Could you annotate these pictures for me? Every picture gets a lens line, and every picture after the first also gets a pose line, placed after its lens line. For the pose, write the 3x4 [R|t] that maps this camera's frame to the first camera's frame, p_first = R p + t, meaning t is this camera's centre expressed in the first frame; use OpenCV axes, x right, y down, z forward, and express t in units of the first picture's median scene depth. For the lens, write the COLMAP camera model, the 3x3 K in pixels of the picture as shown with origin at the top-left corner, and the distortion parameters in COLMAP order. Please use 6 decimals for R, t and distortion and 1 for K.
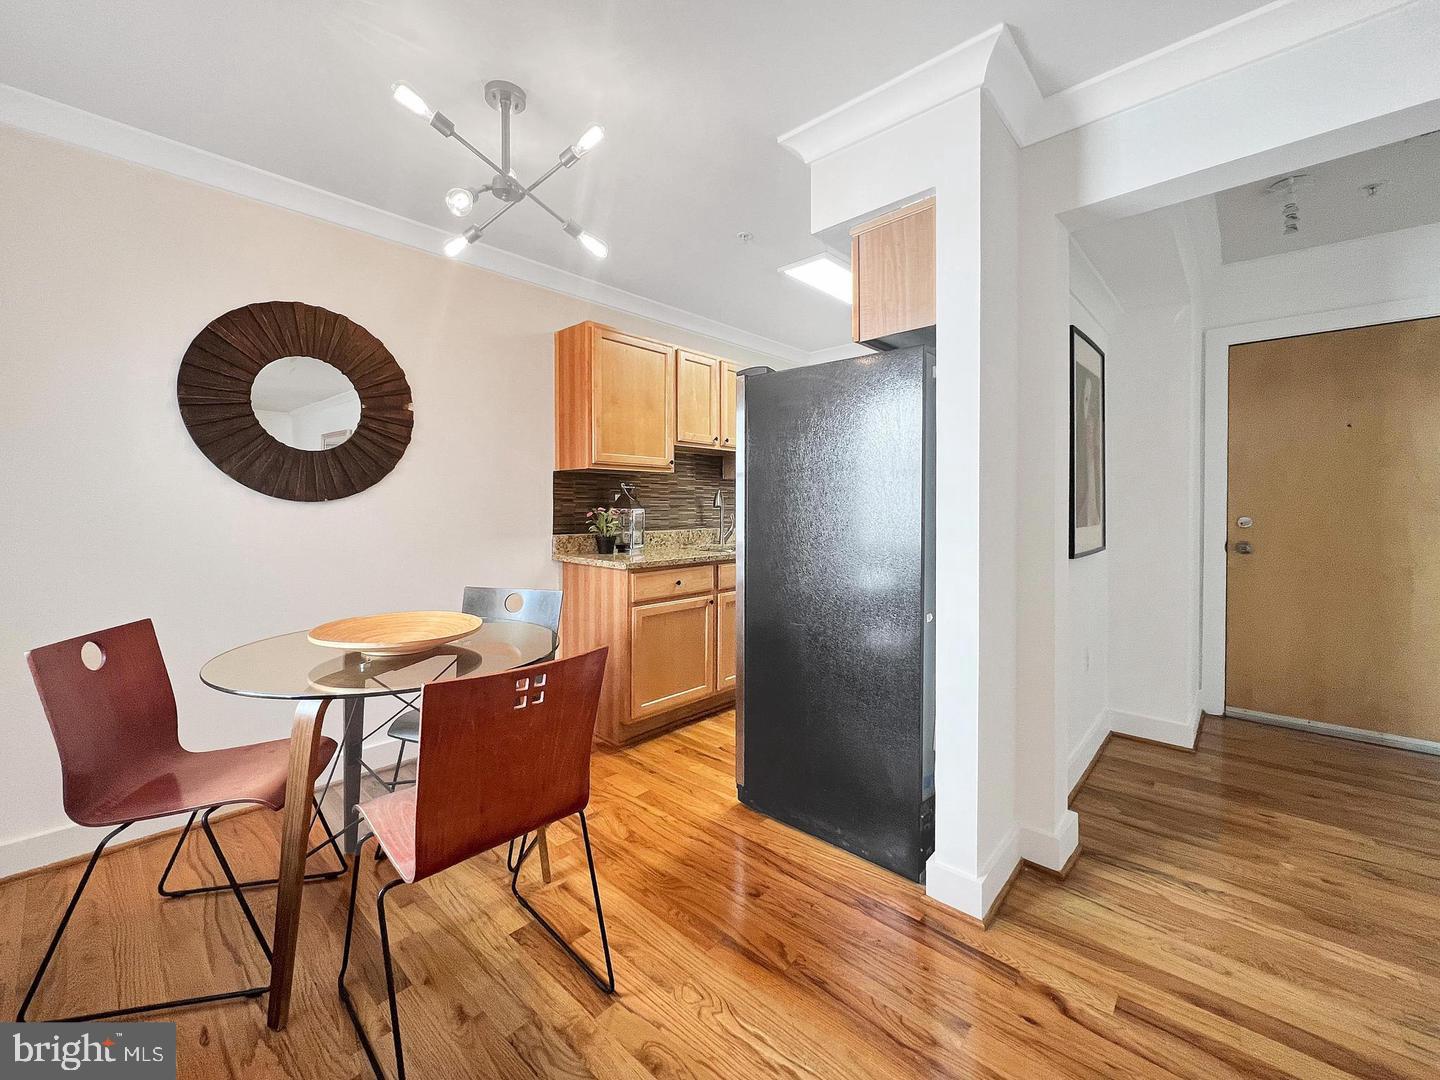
lens RADIAL K [[583.1, 0, 717.3], [0, 583.1, 520.7], [0, 0, 1]] dist [-0.001067, -0.000258]
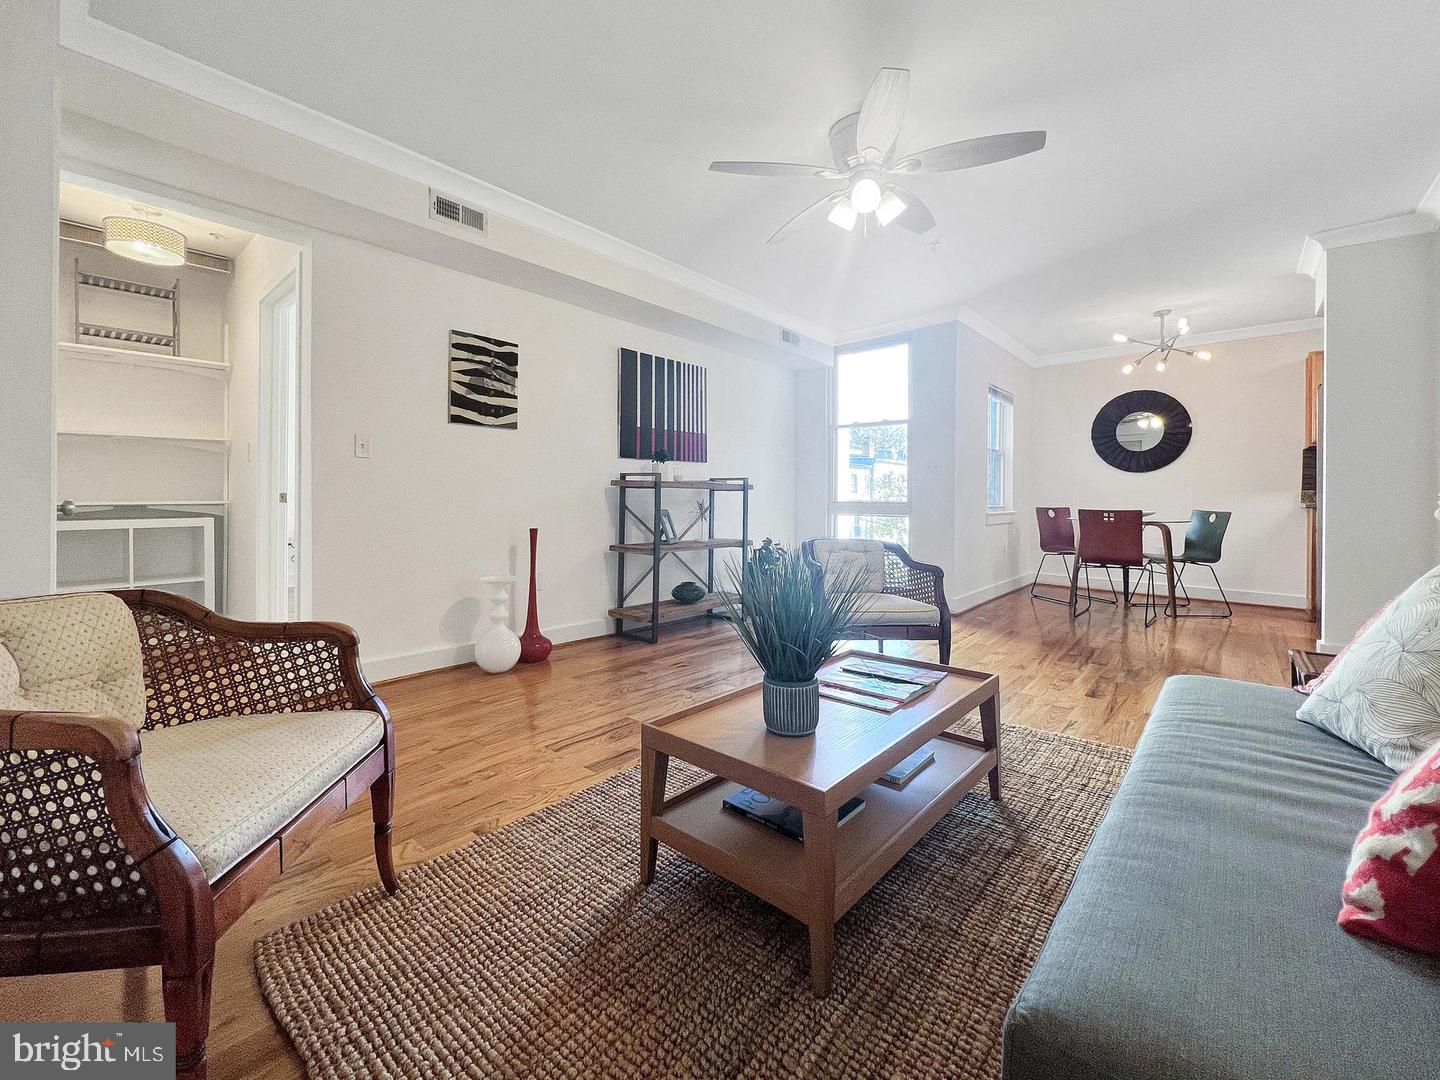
lens RADIAL K [[606.6, 0, 717.7], [0, 606.6, 507.2], [0, 0, 1]] dist [-0.000845, -0.000182]
pose [[0.012858, 0.033298, -0.999363, 2.238977], [-0.047895, 0.998319, 0.032647, 0.144598], [0.998770, 0.047444, 0.014432, -0.946060]]
